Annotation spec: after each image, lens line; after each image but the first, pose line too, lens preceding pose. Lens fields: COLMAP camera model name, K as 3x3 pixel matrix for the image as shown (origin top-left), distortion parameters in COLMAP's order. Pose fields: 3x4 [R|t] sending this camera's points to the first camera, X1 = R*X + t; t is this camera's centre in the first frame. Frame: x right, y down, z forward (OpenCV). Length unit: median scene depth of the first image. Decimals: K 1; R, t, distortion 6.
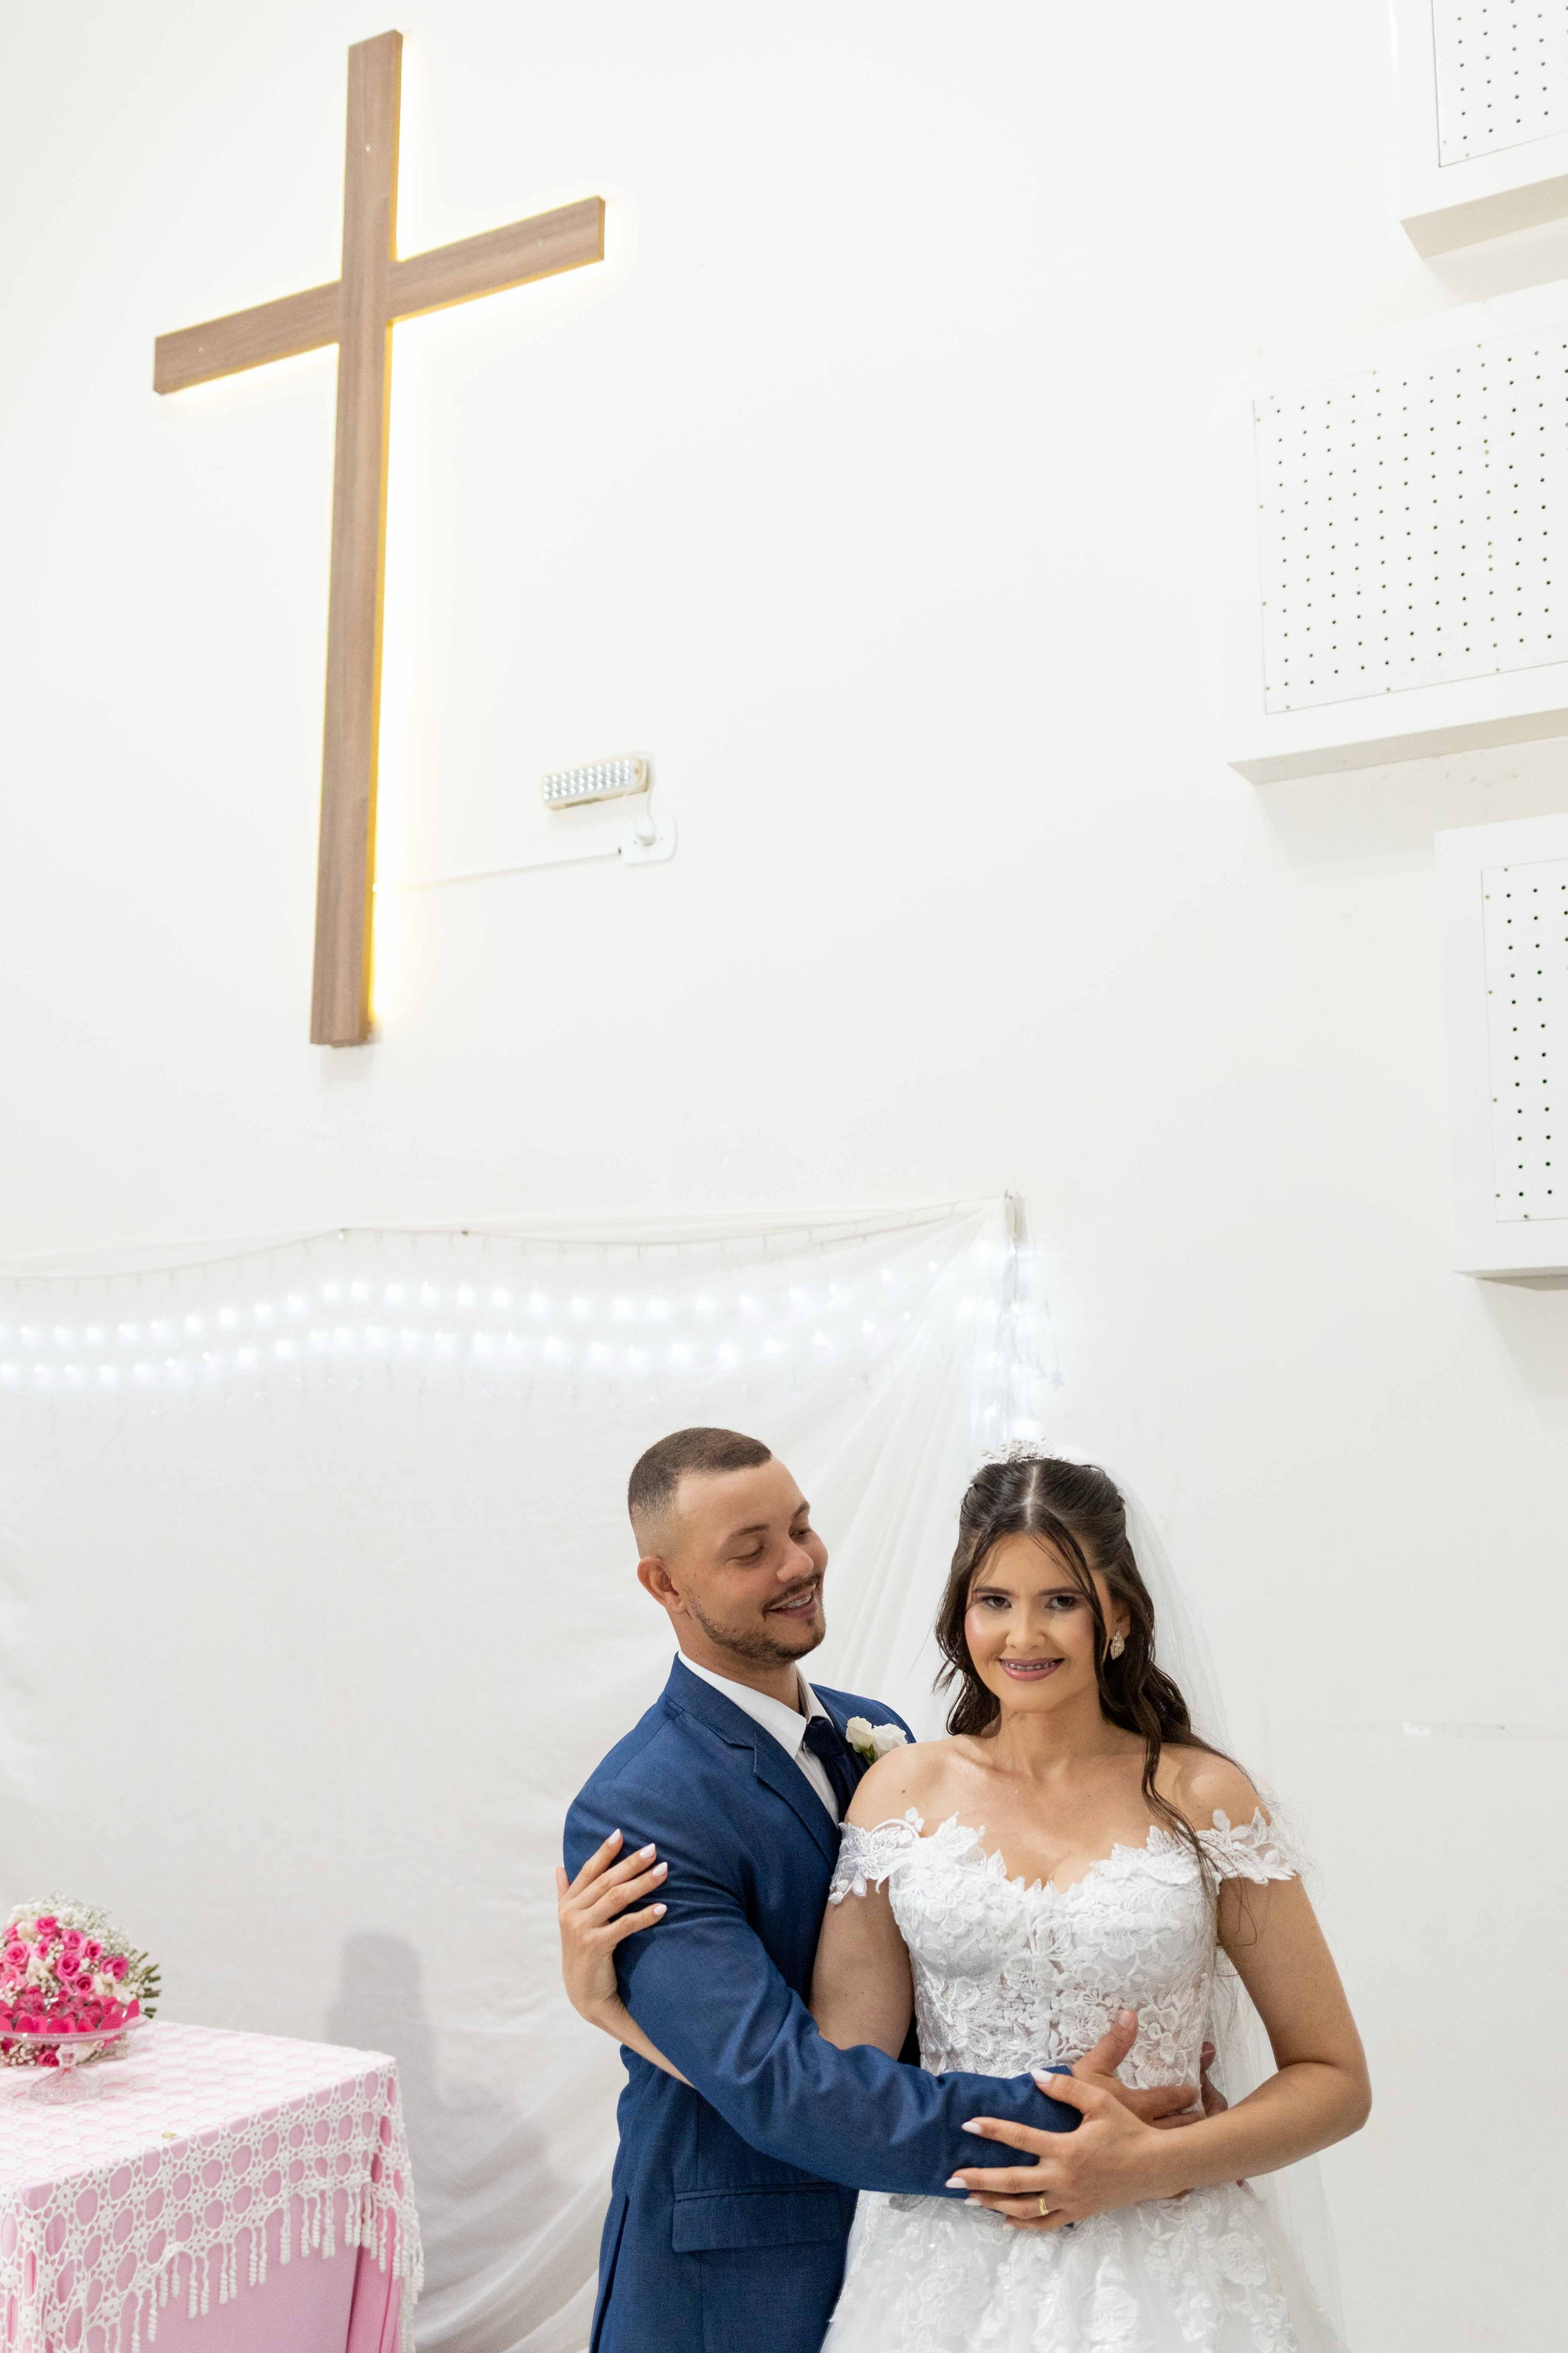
lens RADIAL K [[2260.4, 0, 784.0], [0, 2260.4, 1176.5], [0, 0, 1]] dist [-0.007080, 0.021743]
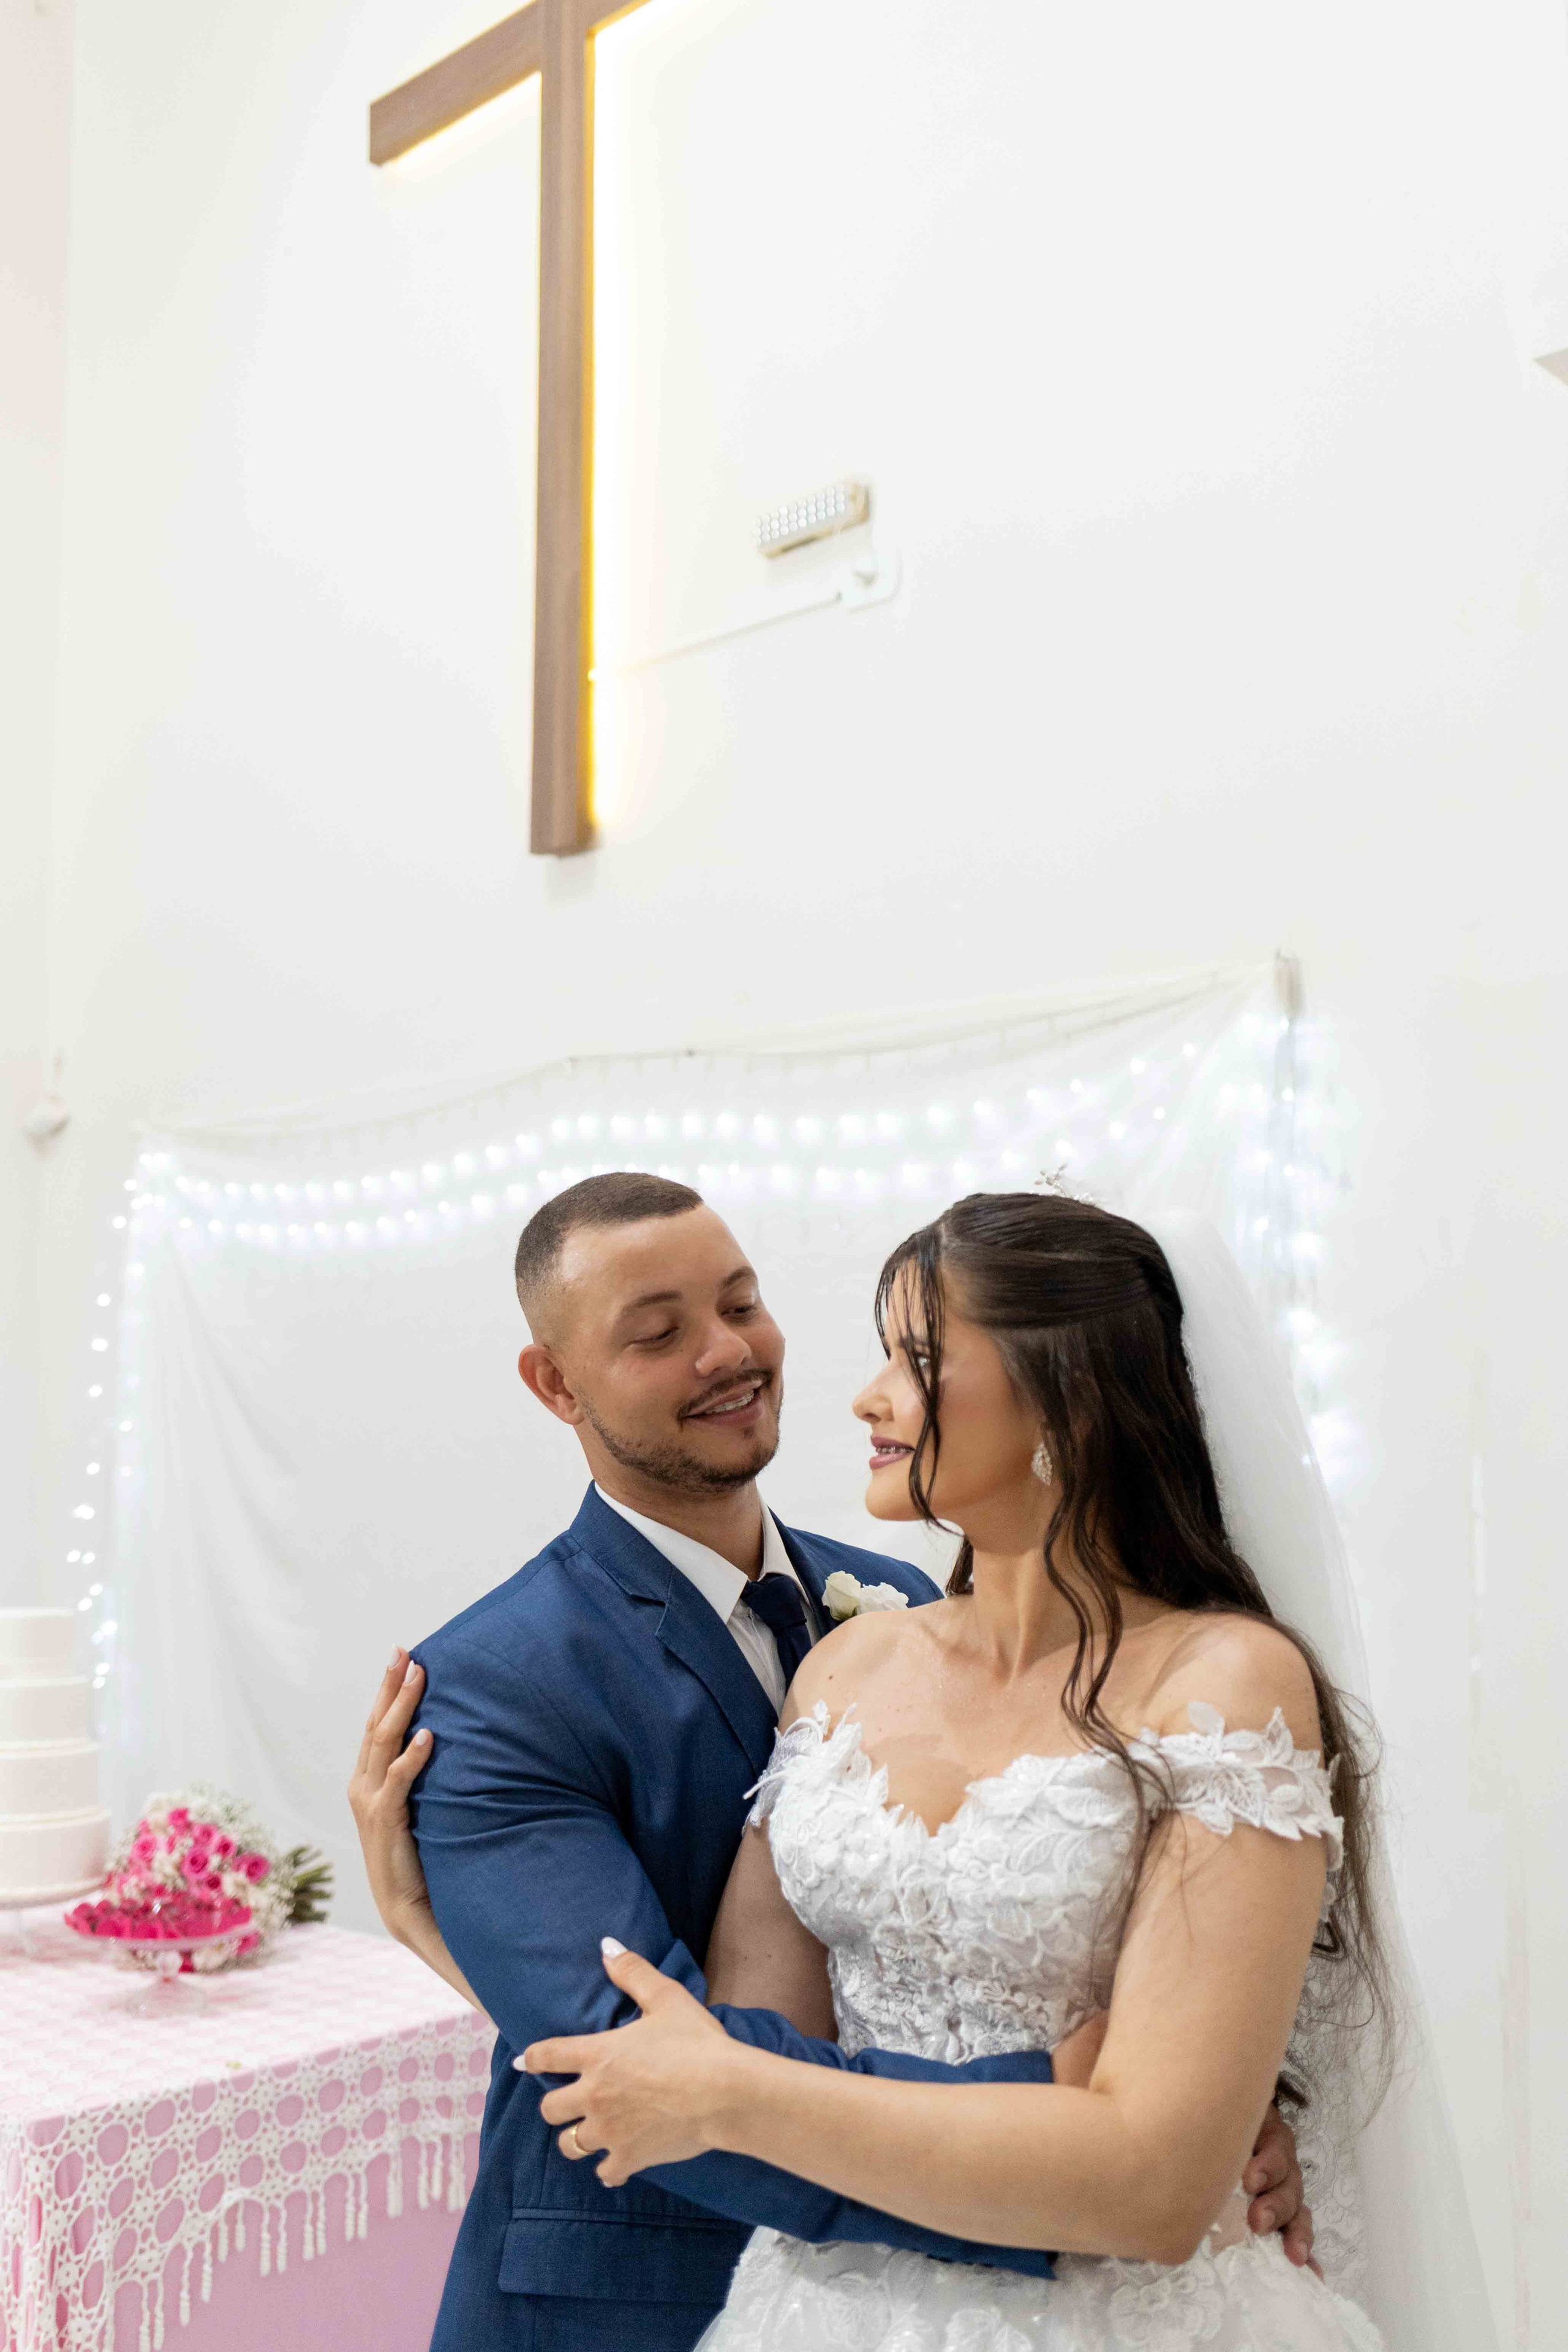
lens RADIAL K [[2252.6, 0, 784.0], [0, 2252.6, 1176.0], [0, 0, 1]] dist [-0.008932, 0.019248]
pose [[0.974302, -0.029648, -0.223285, 0.132310], [0.037979, 0.998730, 0.033109, 0.067410], [0.222020, -0.040738, 0.974191, 0.228545]]
